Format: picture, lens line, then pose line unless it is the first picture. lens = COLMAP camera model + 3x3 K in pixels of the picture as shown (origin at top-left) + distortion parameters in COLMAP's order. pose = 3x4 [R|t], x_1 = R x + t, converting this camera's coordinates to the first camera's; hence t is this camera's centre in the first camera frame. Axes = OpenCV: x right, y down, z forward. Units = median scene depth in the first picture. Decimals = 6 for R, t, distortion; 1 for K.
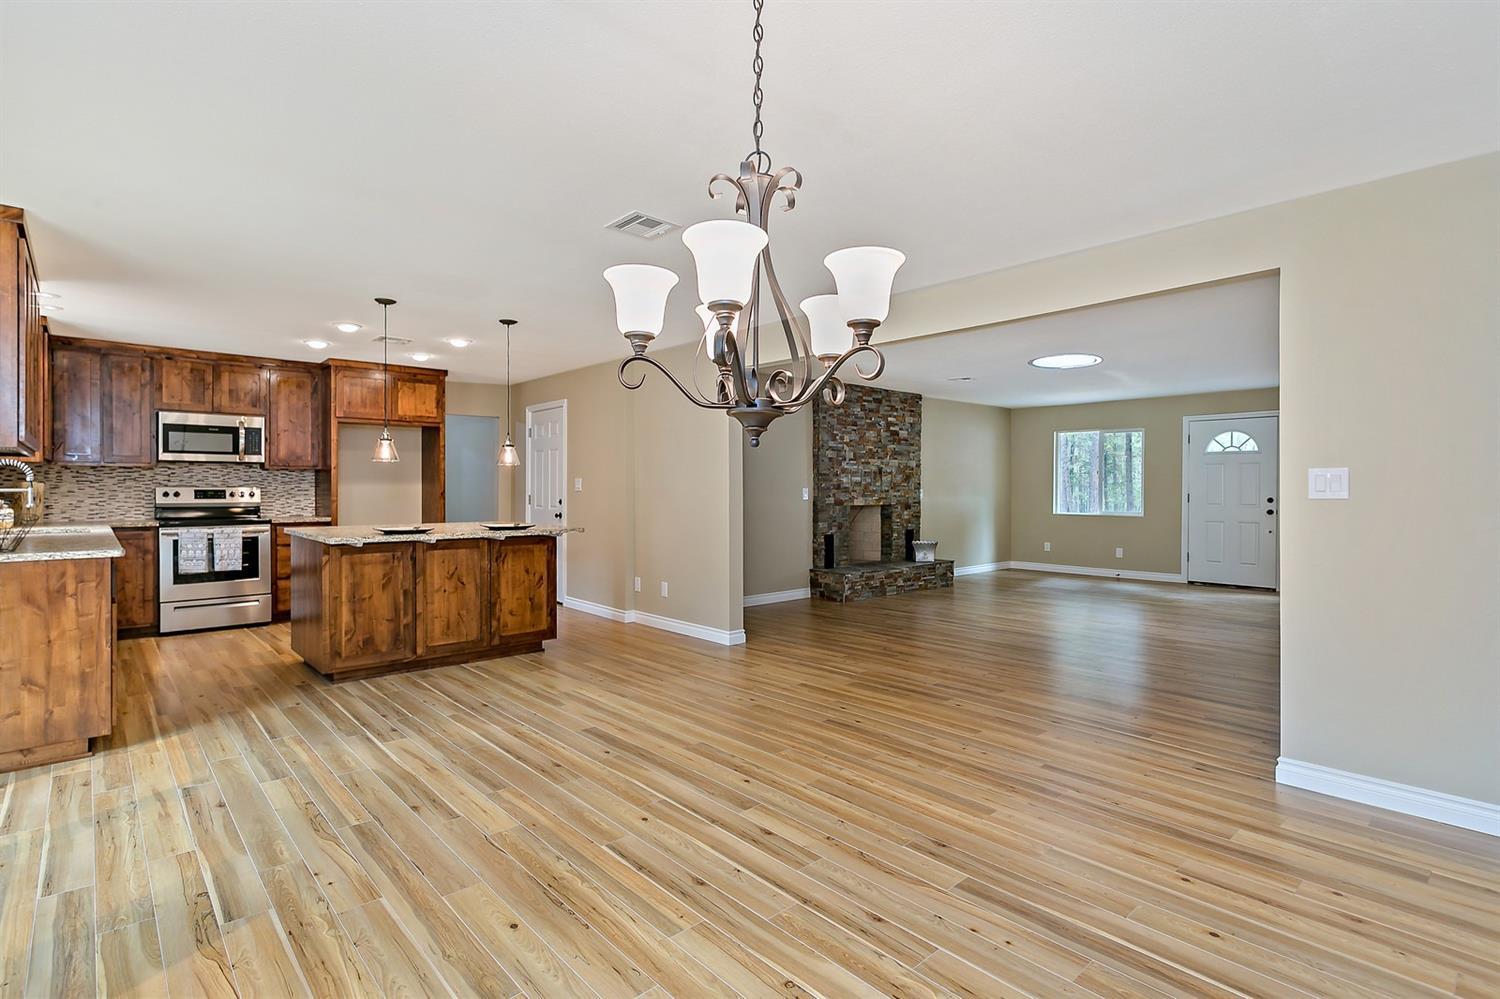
lens RADIAL K [[719.5, 0, 748.0], [0, 719.5, 495.0], [0, 0, 1]] dist [0.002432, -0.000263]
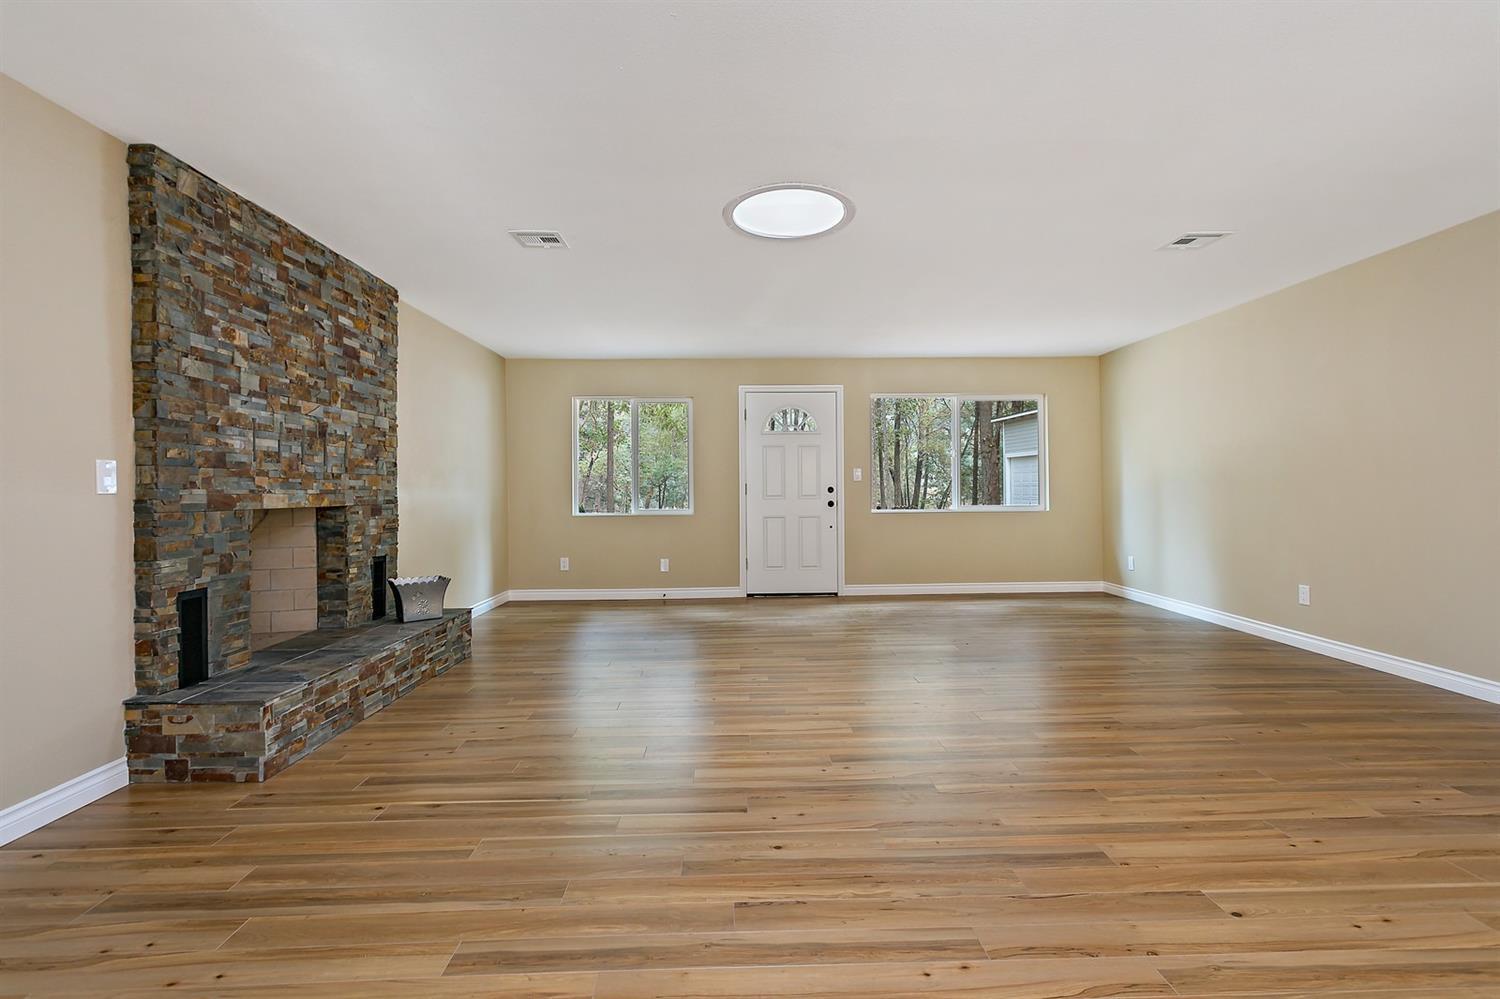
lens RADIAL K [[719.5, 0, 759.3], [0, 719.5, 489.2], [0, 0, 1]] dist [0.002432, -0.000263]
pose [[0.653553, -0.006556, 0.756852, 0.023679], [0.018270, 0.999808, -0.007115, 0.011081], [-0.756660, 0.018478, 0.653547, 0.518273]]
